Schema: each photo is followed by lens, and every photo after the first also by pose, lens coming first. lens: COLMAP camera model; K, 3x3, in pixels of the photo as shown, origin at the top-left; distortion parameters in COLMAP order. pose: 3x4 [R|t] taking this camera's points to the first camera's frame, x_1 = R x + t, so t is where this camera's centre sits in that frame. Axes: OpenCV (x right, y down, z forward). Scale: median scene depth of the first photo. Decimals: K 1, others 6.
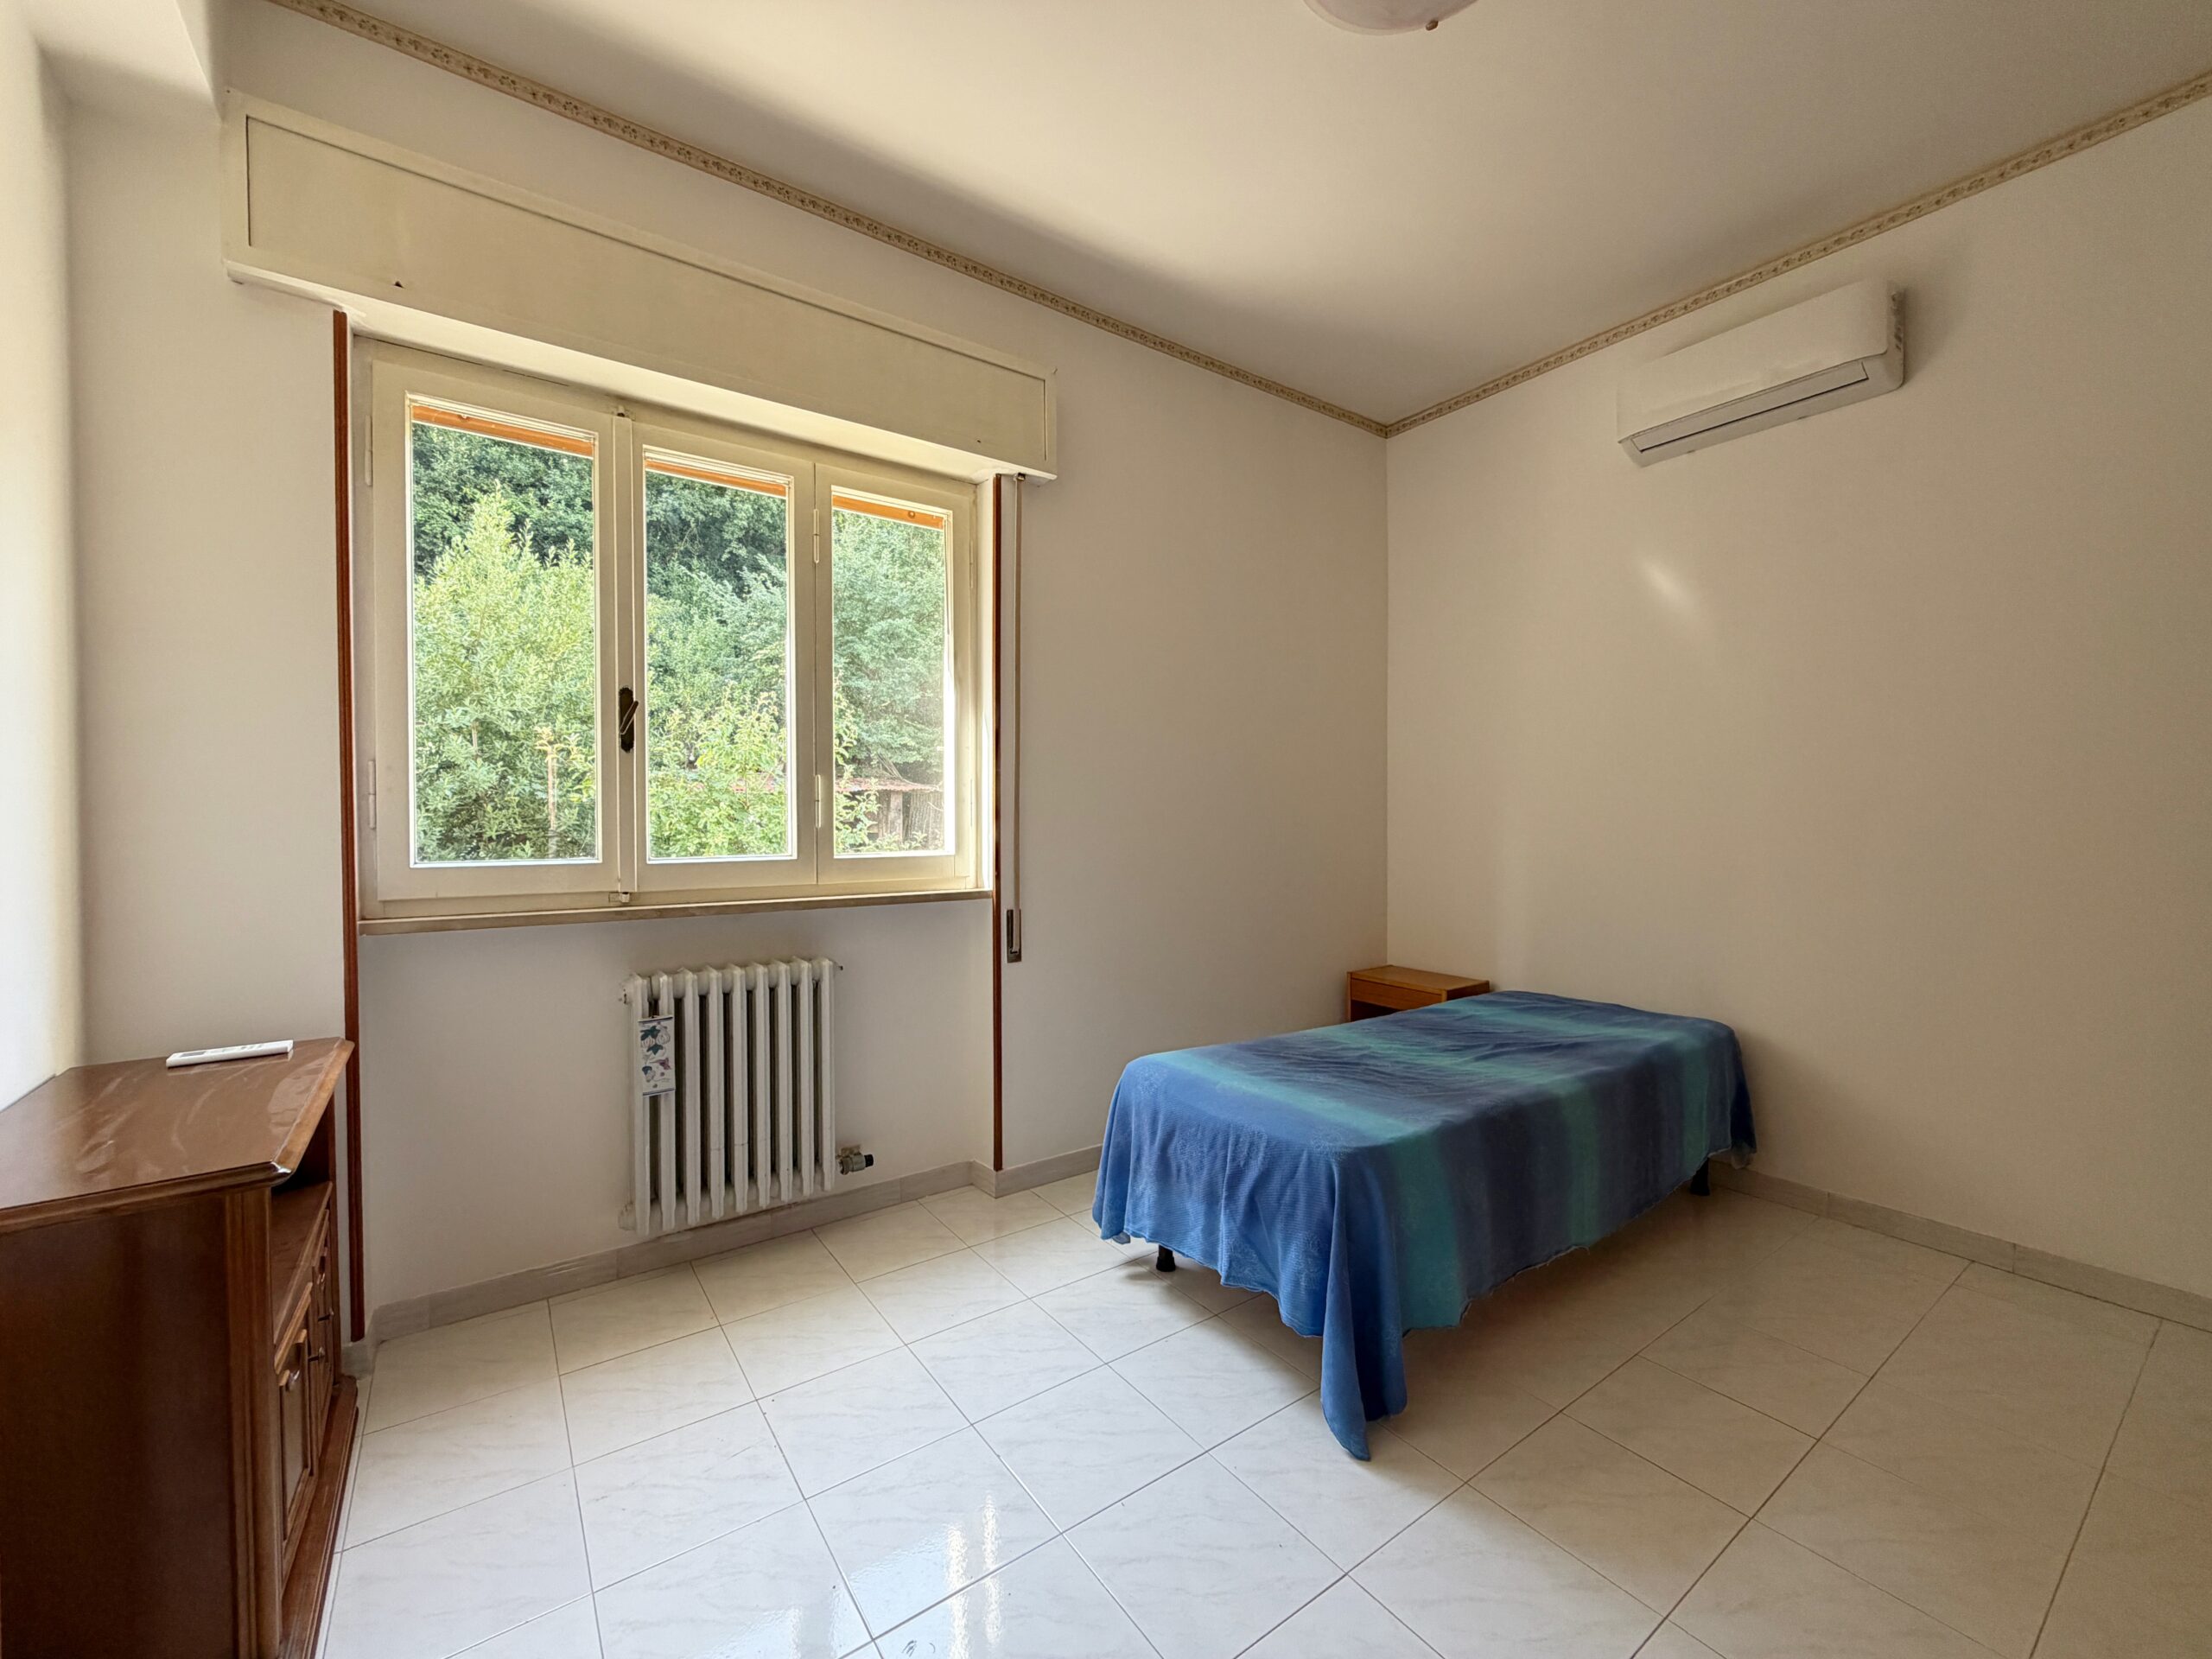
lens RADIAL K [[876.6, 0, 1098.4], [0, 876.6, 830.1], [0, 0, 1]] dist [-0.001711, -0.000182]
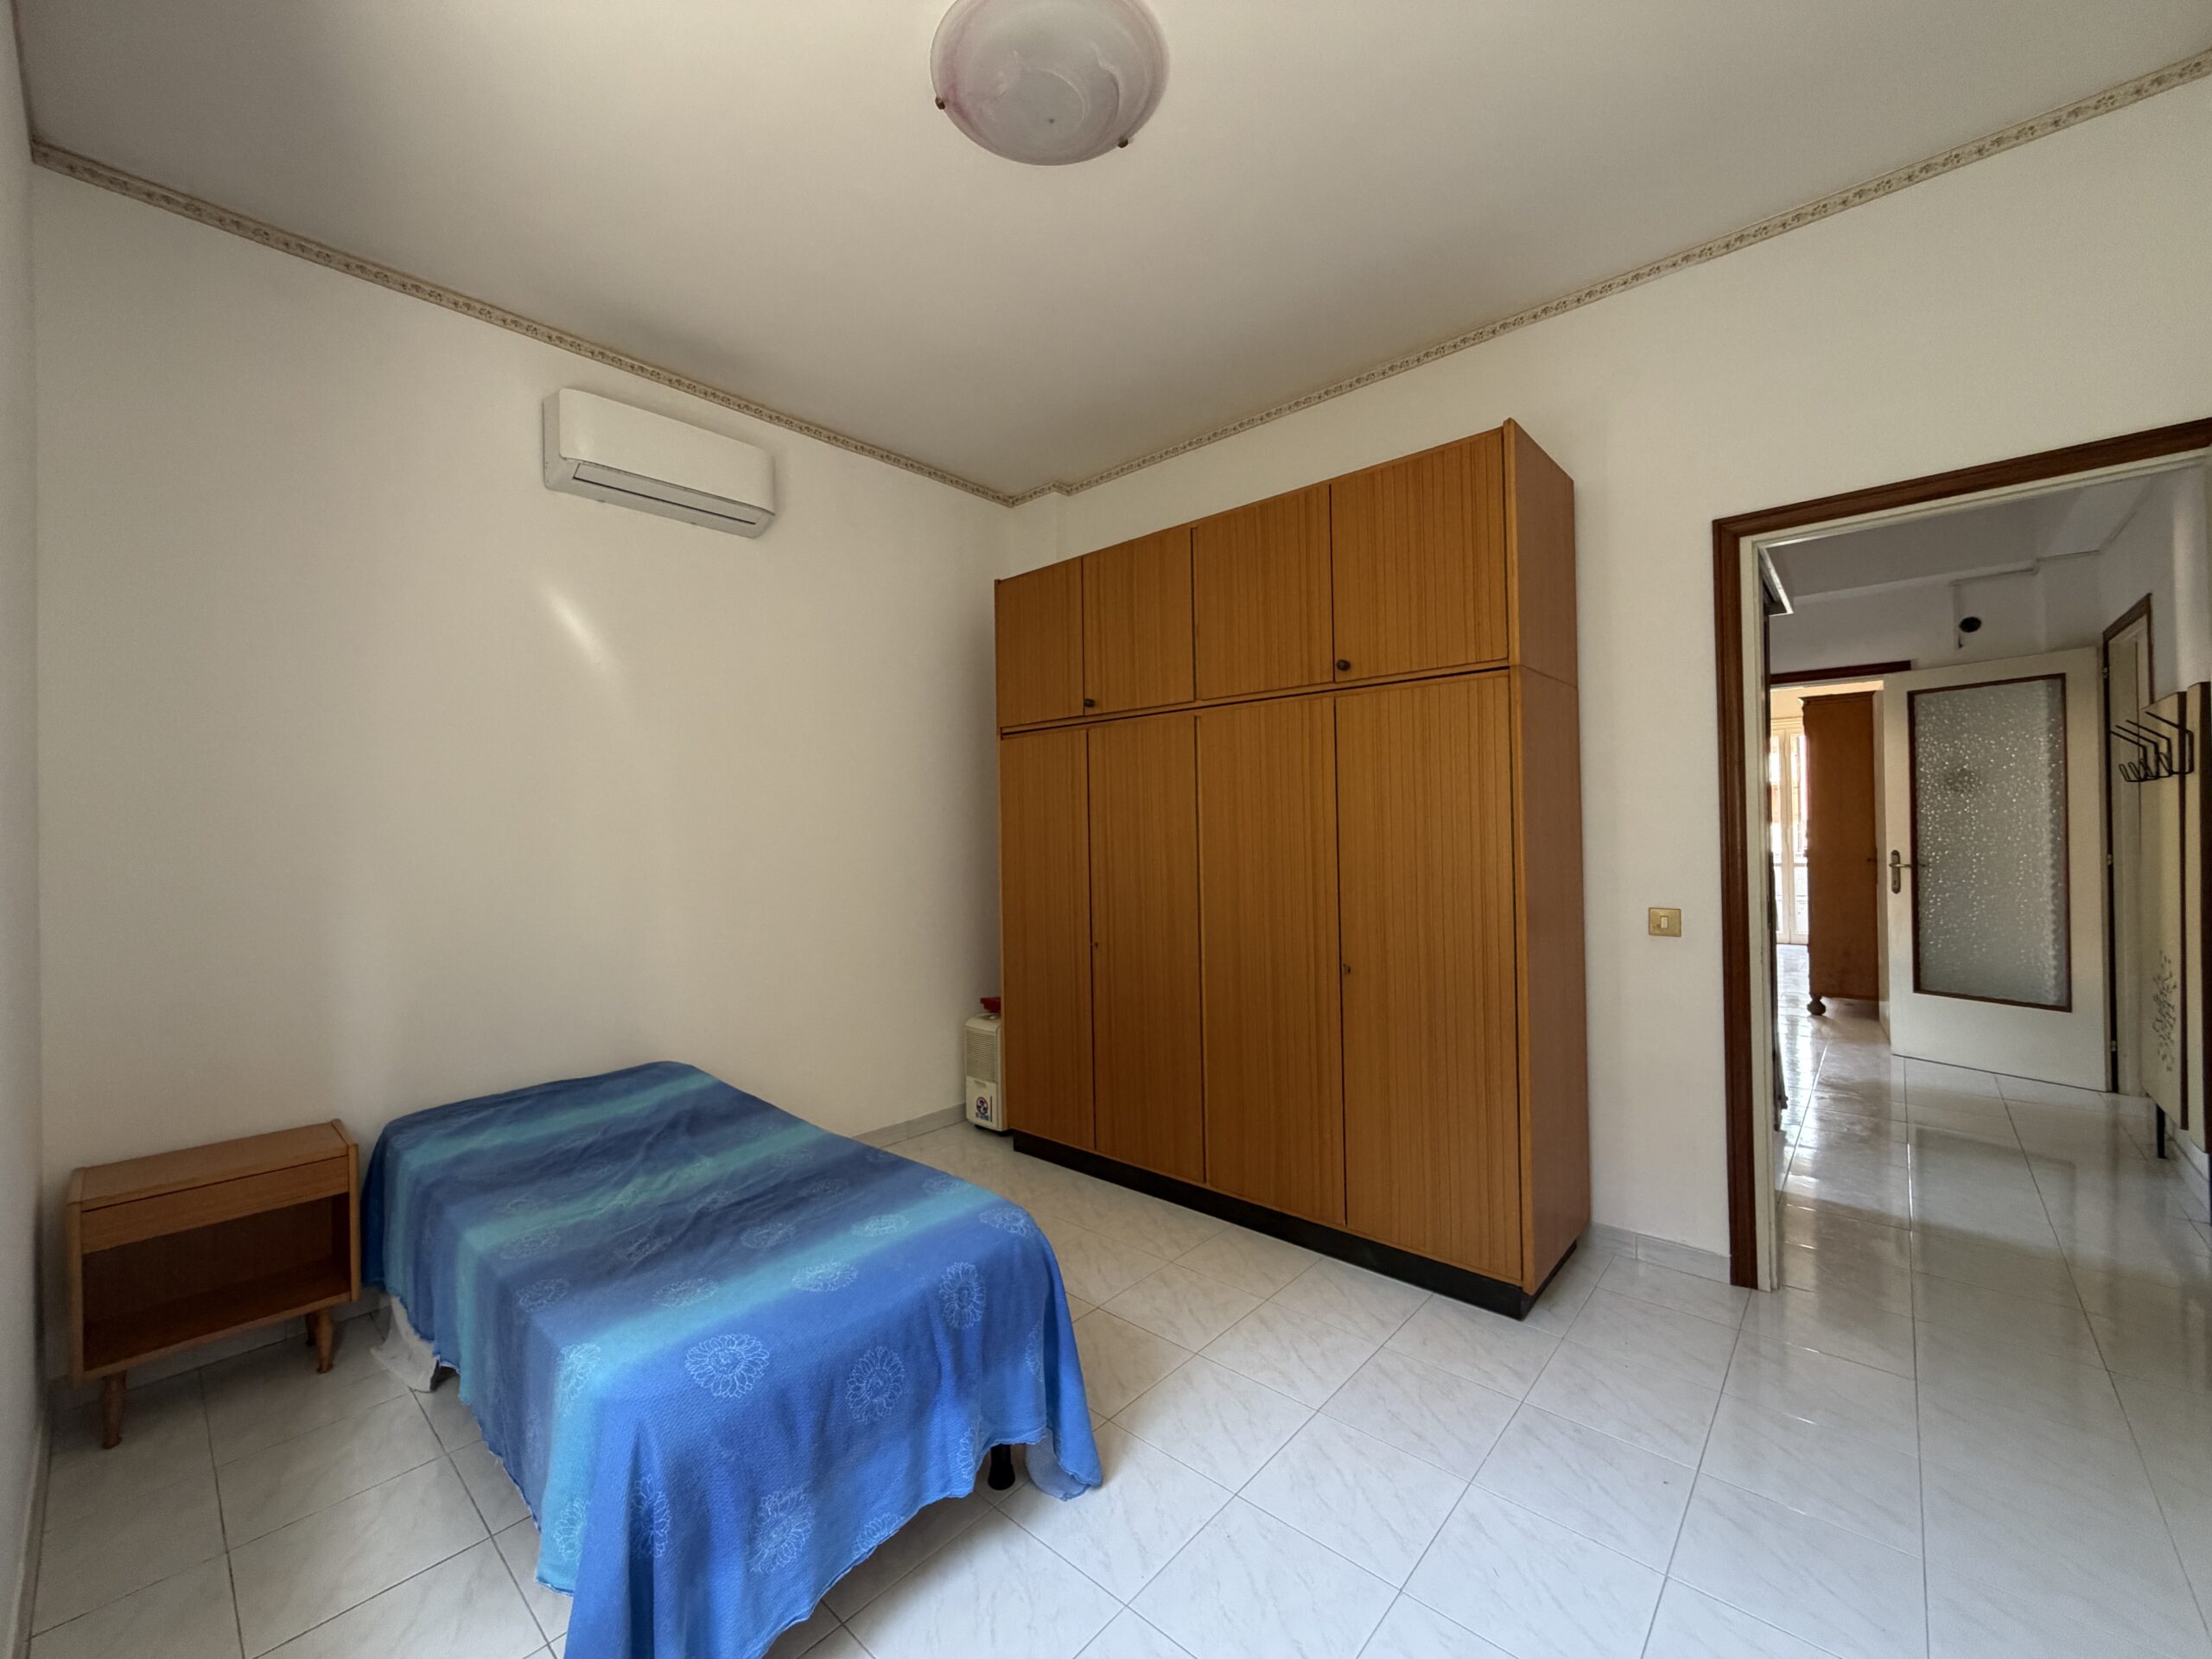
lens RADIAL K [[876.6, 0, 1103.3], [0, 876.6, 833.3], [0, 0, 1]] dist [-0.001711, -0.000182]
pose [[-0.210803, 0.009042, 0.977487, -0.509828], [0.032658, 0.999464, -0.002202, -0.042325], [-0.976983, 0.031459, -0.210986, 0.821682]]
